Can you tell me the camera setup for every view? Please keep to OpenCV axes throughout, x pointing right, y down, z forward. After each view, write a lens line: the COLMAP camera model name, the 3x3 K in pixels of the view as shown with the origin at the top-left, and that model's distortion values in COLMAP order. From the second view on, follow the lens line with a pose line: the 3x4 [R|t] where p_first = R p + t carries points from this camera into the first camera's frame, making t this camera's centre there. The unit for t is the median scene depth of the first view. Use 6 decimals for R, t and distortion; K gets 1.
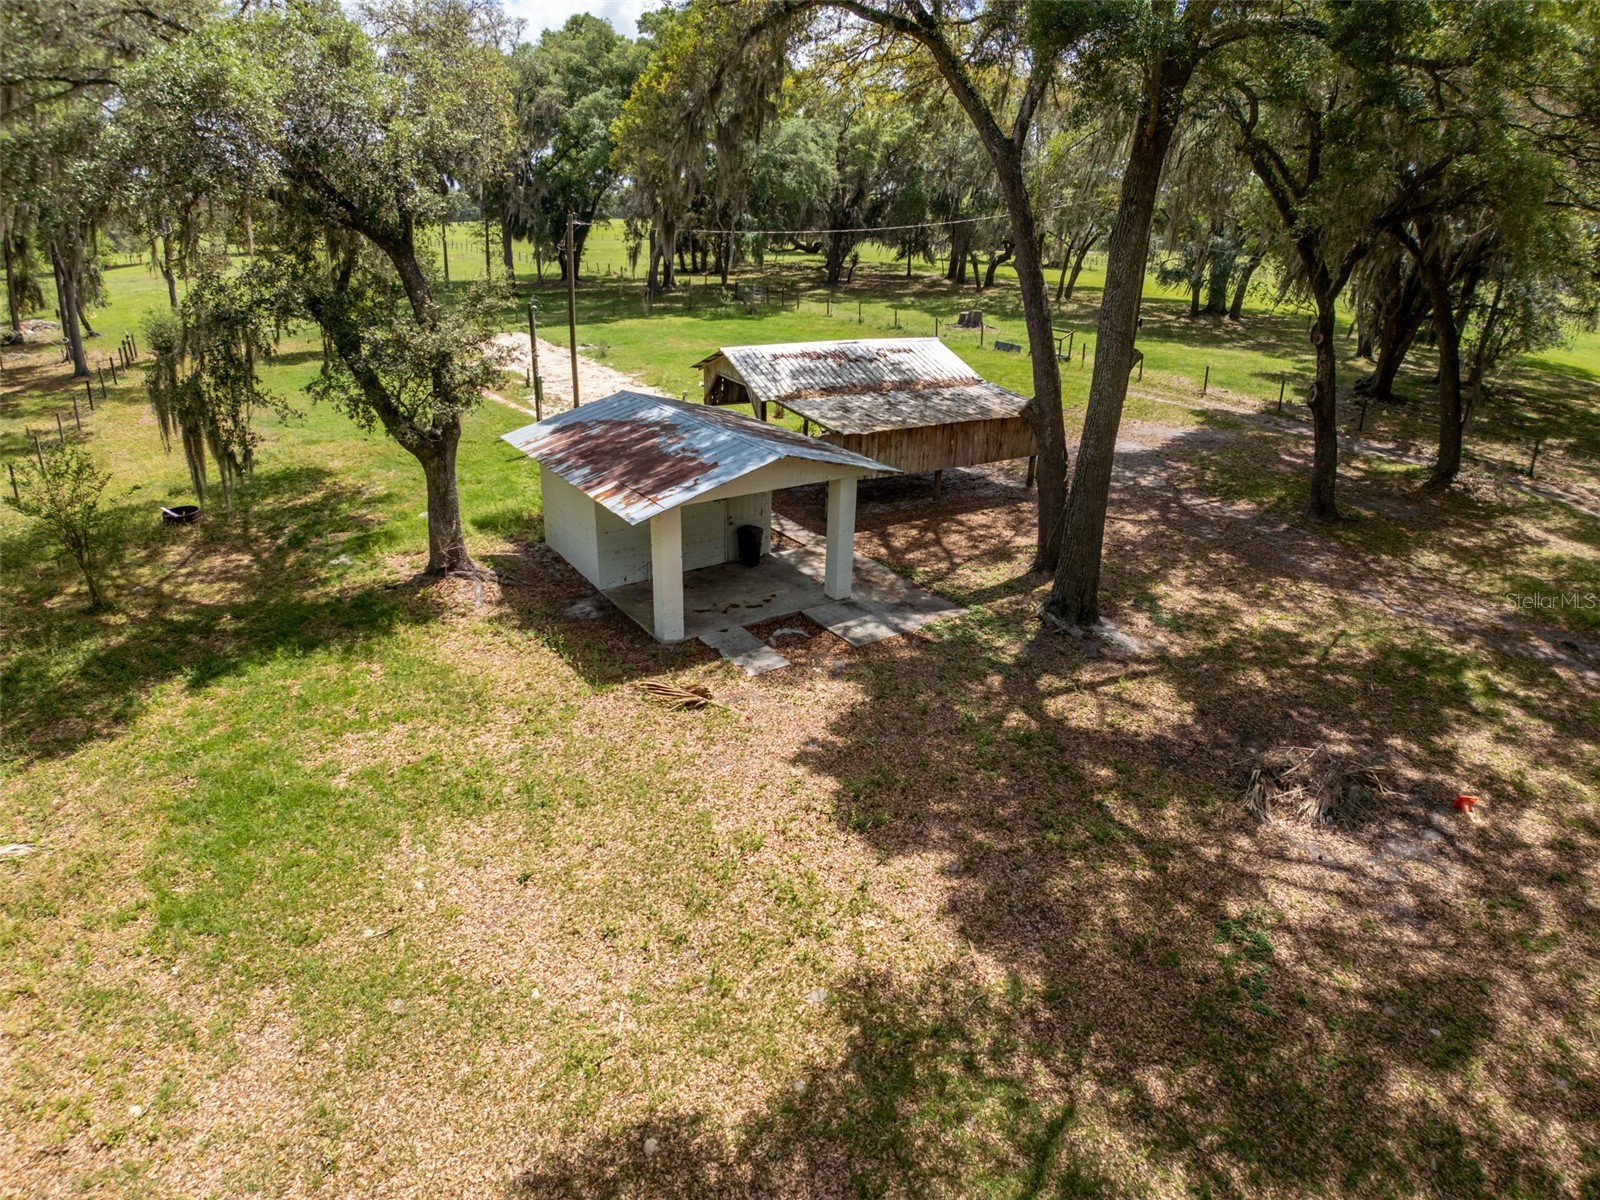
lens RADIAL K [[929.1, 0, 800.0], [0, 929.1, 600.0], [0, 0, 1]] dist [-0.107293, -0.013872]
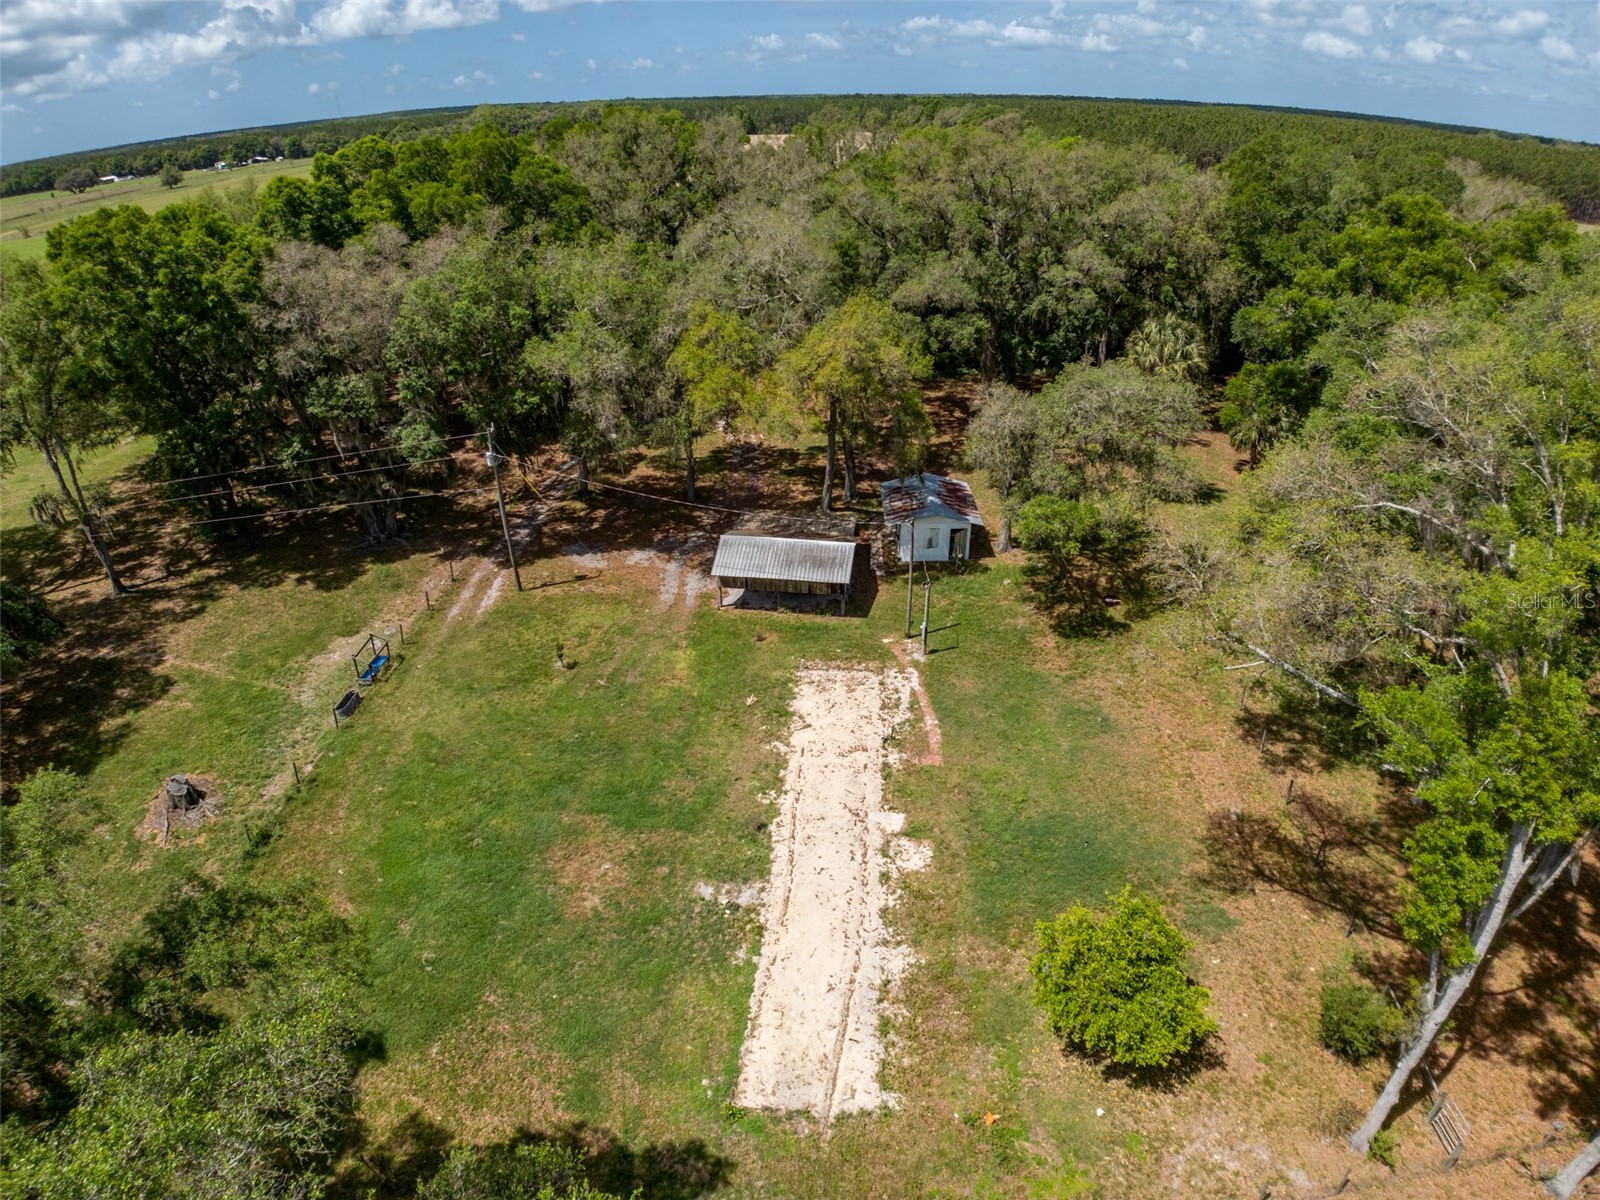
lens RADIAL K [[929.1, 0, 800.0], [0, 929.1, 600.0], [0, 0, 1]] dist [-0.107293, -0.013872]
pose [[-0.807487, -0.312140, 0.500533, -1.722743], [0.218832, 0.629467, 0.745576, -2.871988], [-0.547793, 0.711576, -0.439980, 3.440048]]
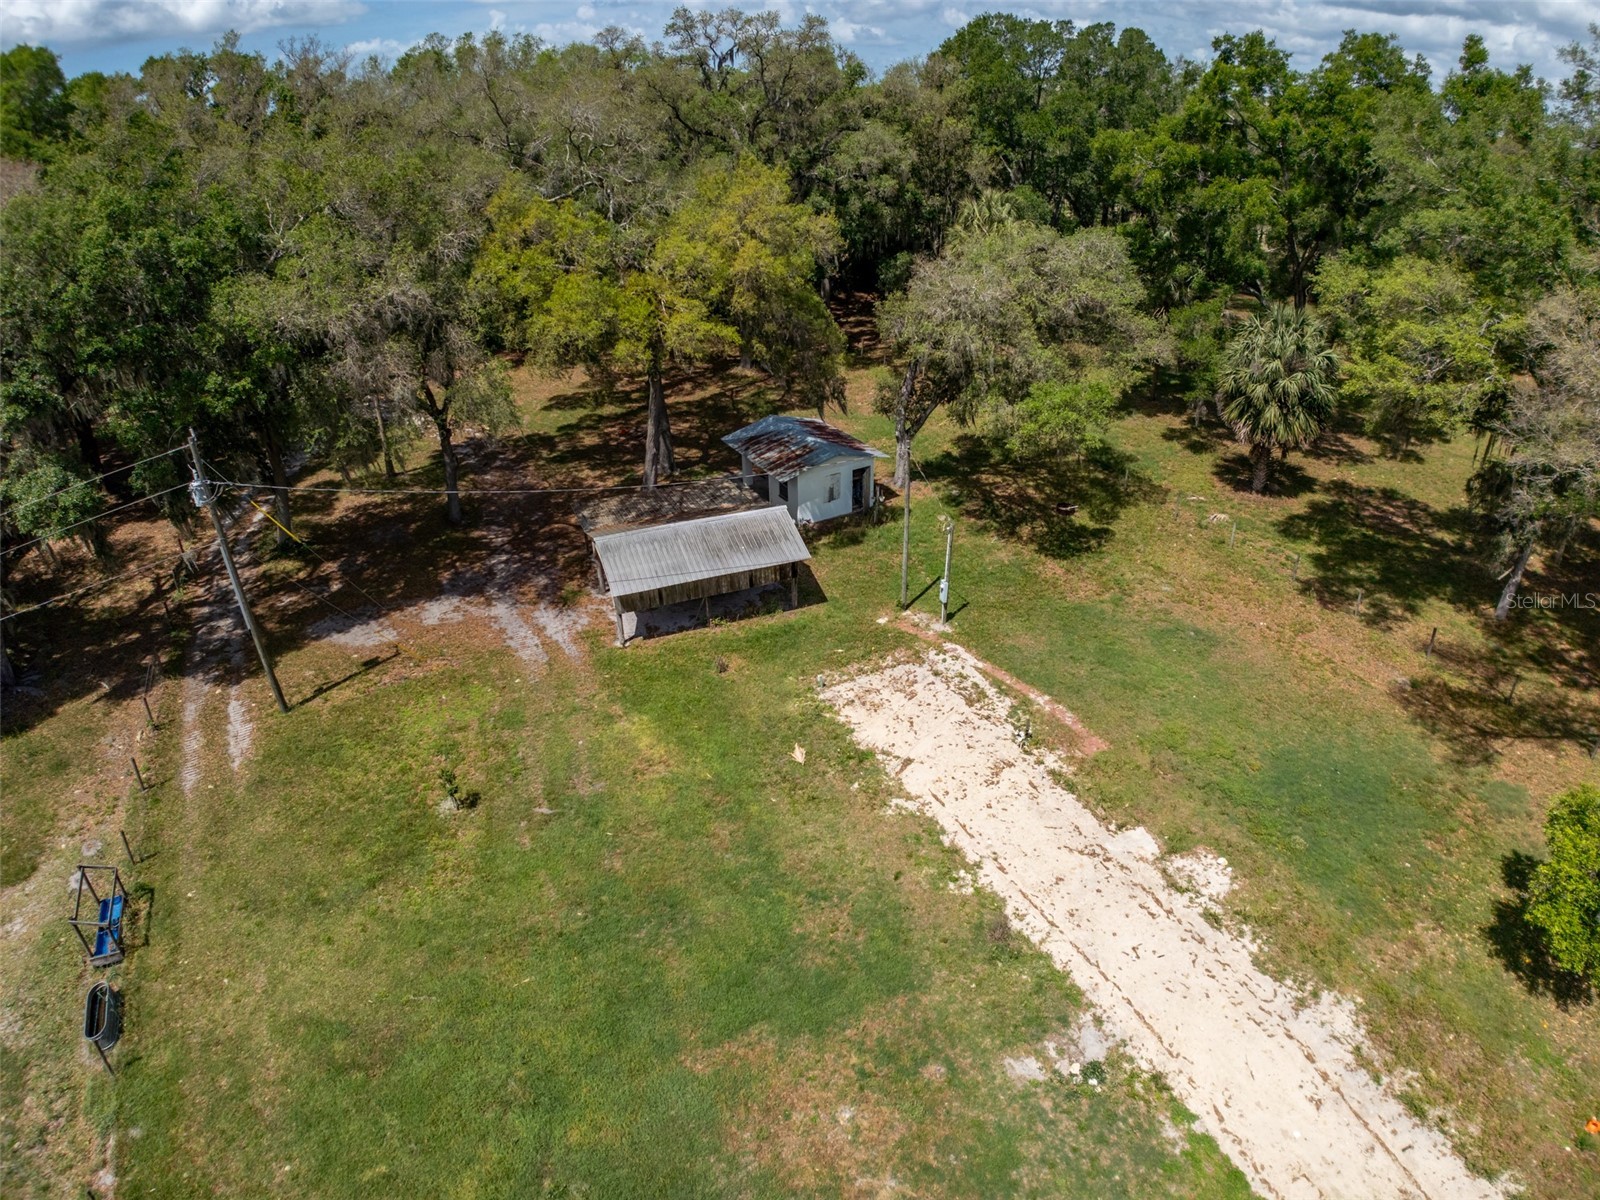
lens RADIAL K [[935.2, 0, 829.4], [0, 935.2, 597.5], [0, 0, 1]] dist [-0.140999, 0.000133]
pose [[-0.996508, -0.063276, 0.054473, -0.414522], [0.005102, 0.605051, 0.796170, -2.239587], [-0.083337, 0.793668, -0.602616, 3.344194]]
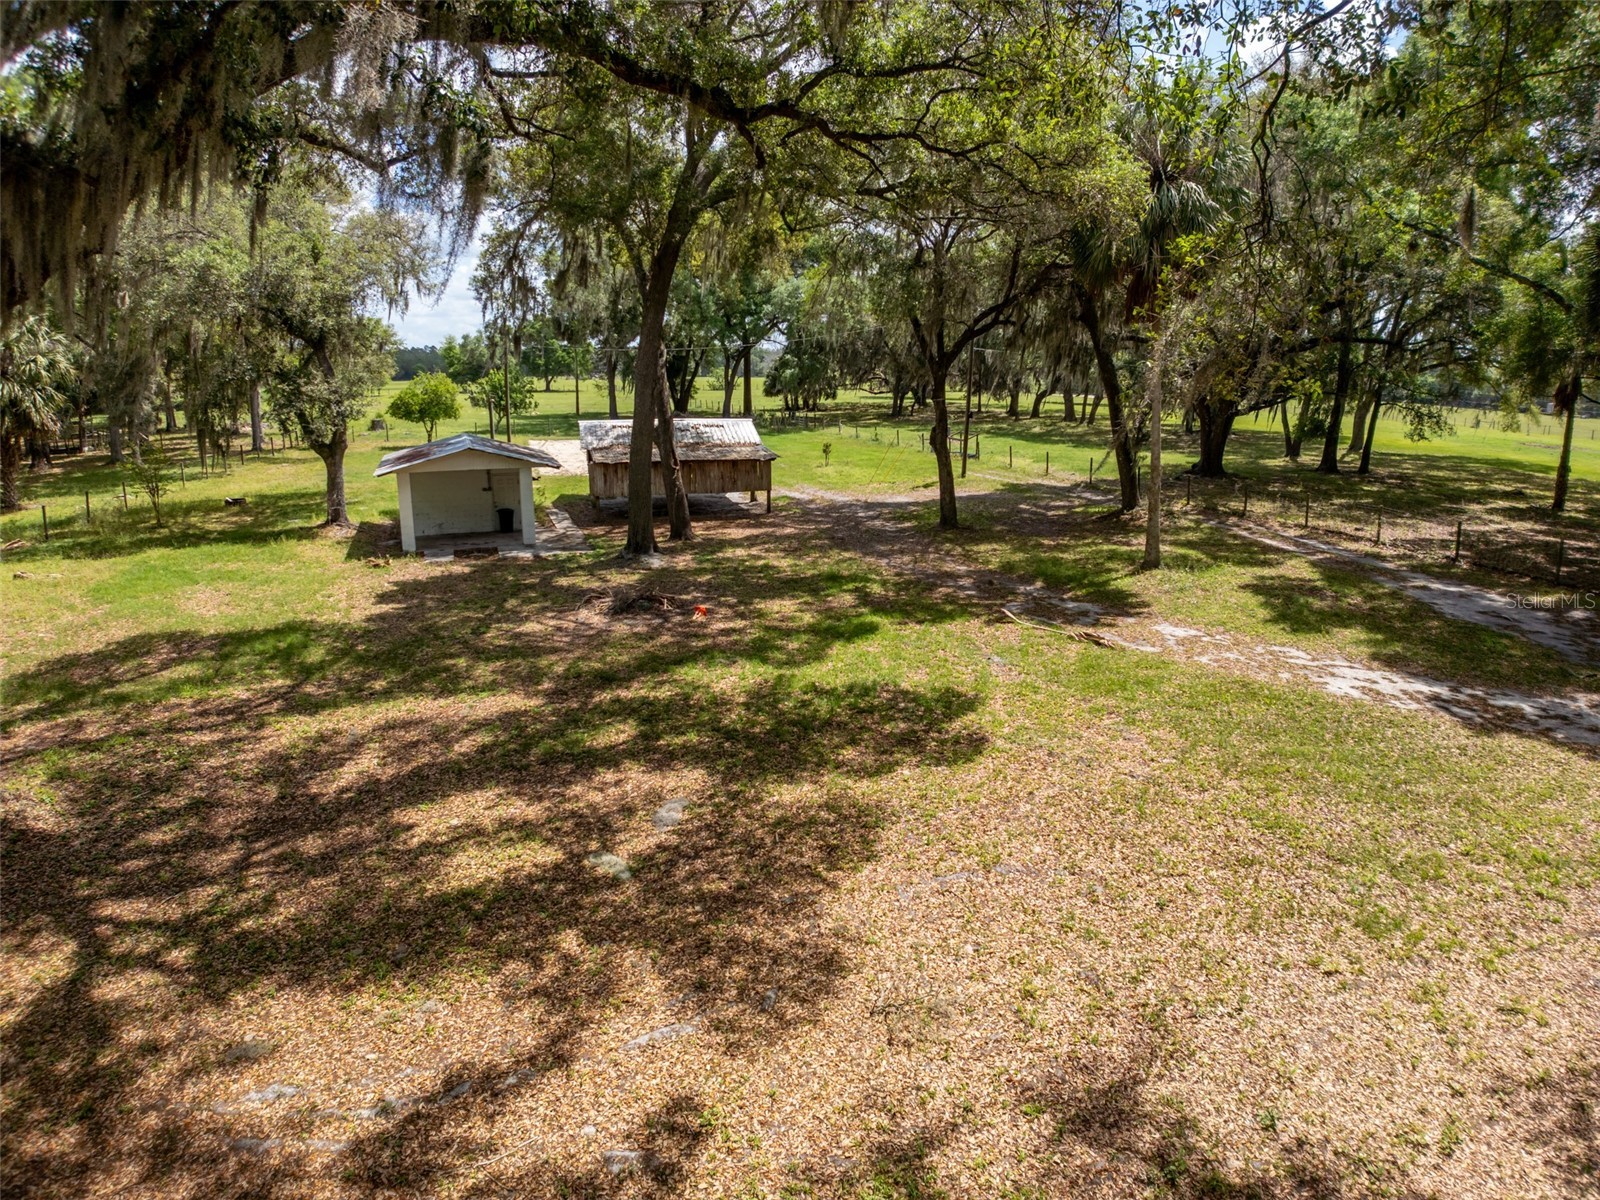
lens RADIAL K [[929.1, 0, 800.0], [0, 929.1, 600.0], [0, 0, 1]] dist [-0.107293, -0.013872]
pose [[0.970688, 0.041494, -0.236733, 1.077275], [-0.080039, 0.984570, -0.155615, 0.371407], [0.226623, 0.170001, 0.959032, -0.522309]]
